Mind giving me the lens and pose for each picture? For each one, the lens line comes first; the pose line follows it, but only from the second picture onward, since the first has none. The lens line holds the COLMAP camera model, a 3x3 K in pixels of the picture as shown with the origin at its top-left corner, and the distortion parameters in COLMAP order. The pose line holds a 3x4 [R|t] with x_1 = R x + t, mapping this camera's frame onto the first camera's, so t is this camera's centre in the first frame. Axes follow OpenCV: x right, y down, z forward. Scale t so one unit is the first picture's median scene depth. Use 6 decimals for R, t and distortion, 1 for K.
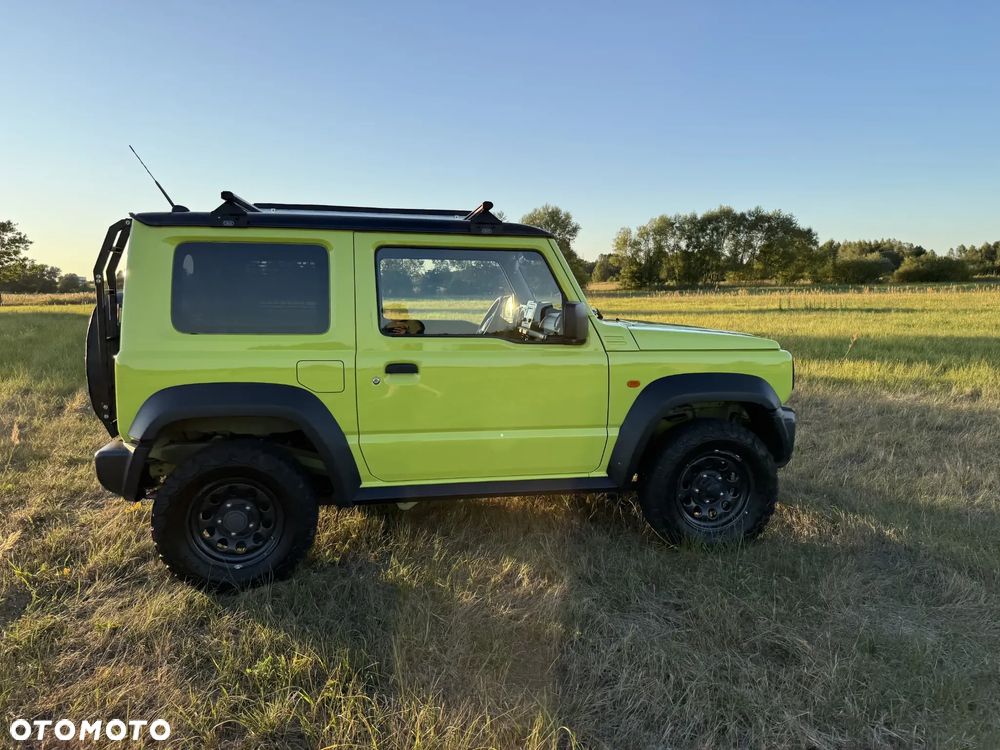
lens RADIAL K [[693.0, 0, 498.4], [0, 693.0, 369.4], [0, 0, 1]] dist [0.110887, -0.175462]
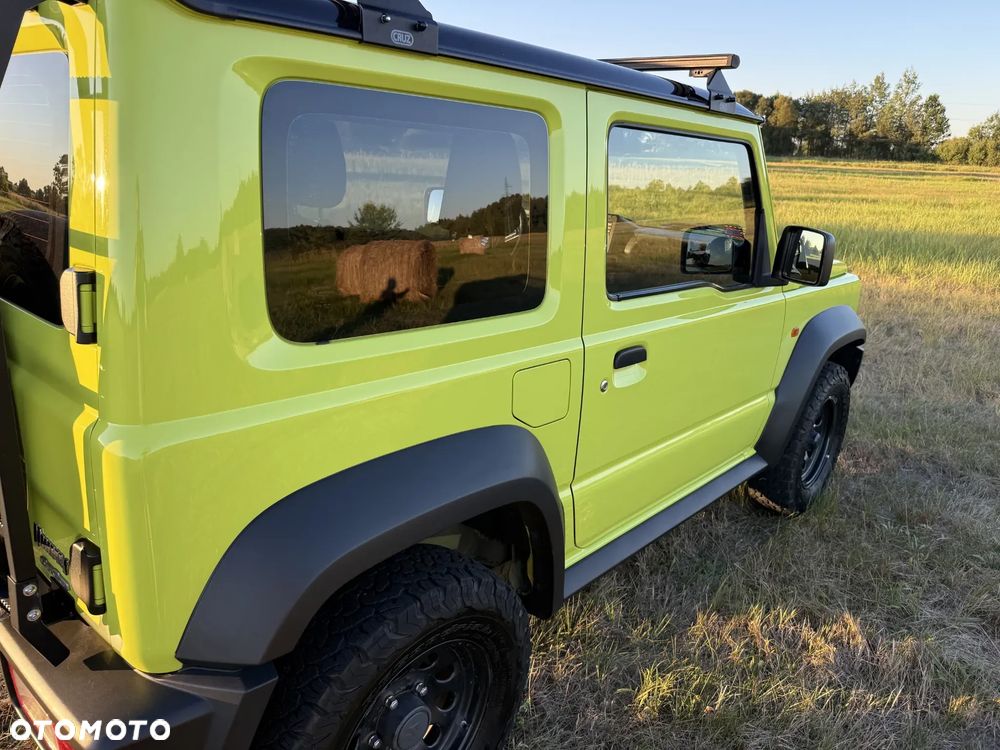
lens RADIAL K [[719.0, 0, 500.1], [0, 719.0, 364.1], [0, 0, 1]] dist [-0.007814, -0.004974]
pose [[0.789391, -0.127758, 0.600450, -0.554874], [0.011900, 0.981106, 0.193106, -0.104466], [-0.613776, -0.145291, 0.775996, 0.610283]]
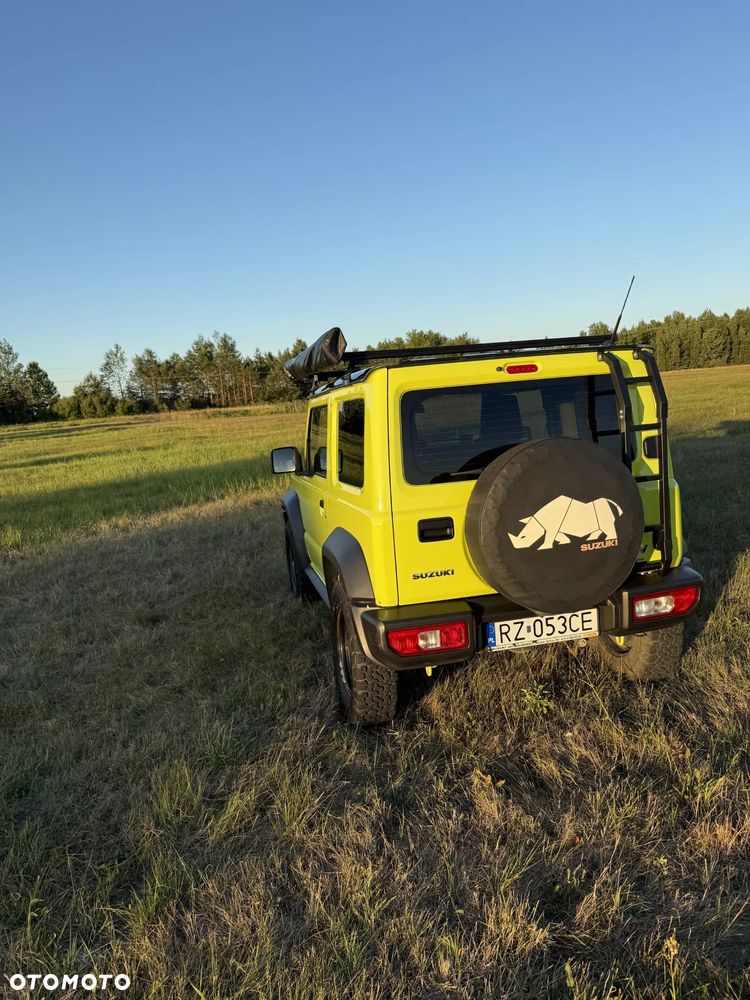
lens RADIAL K [[708.1, 0, 372.8], [0, 708.1, 497.6], [0, 0, 1]] dist [0.124326, -0.196150]
pose [[-0.049218, -0.118564, 0.991726, -1.460961], [0.201061, 0.971426, 0.126115, -0.206234], [-0.978341, 0.205605, -0.023973, 1.366735]]
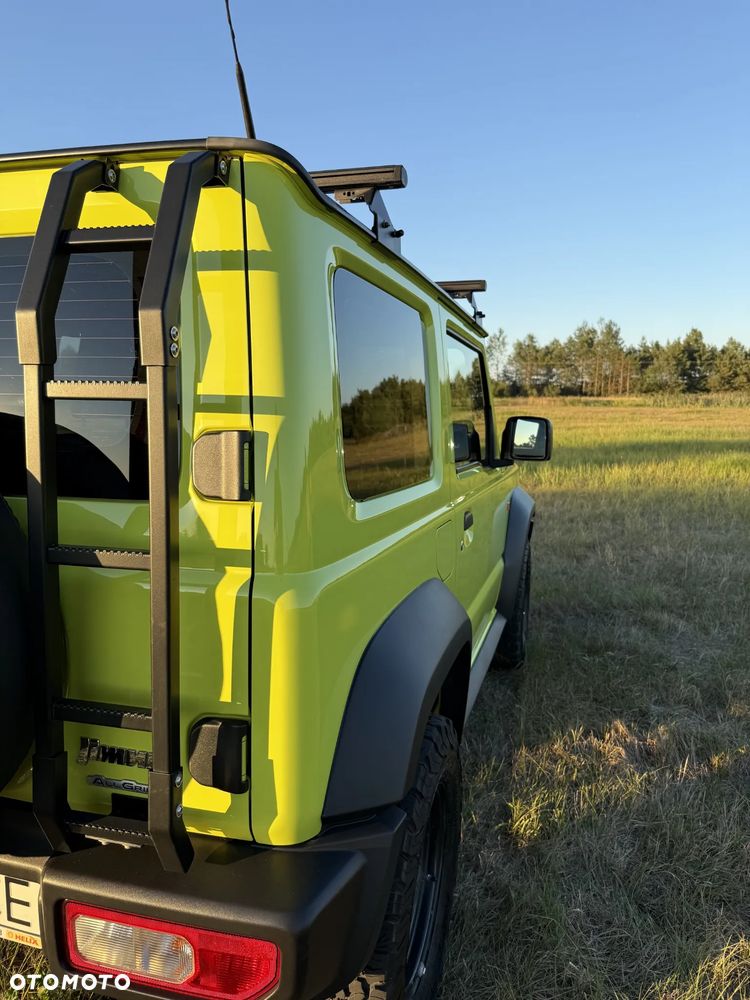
lens RADIAL K [[708.2, 0, 373.8], [0, 708.2, 498.5], [0, 0, 1]] dist [0.108823, -0.148573]
pose [[0.447475, -0.104495, 0.888170, -0.756128], [0.095284, 0.993068, 0.068831, -0.074008], [-0.889206, 0.053828, 0.454330, 0.760856]]
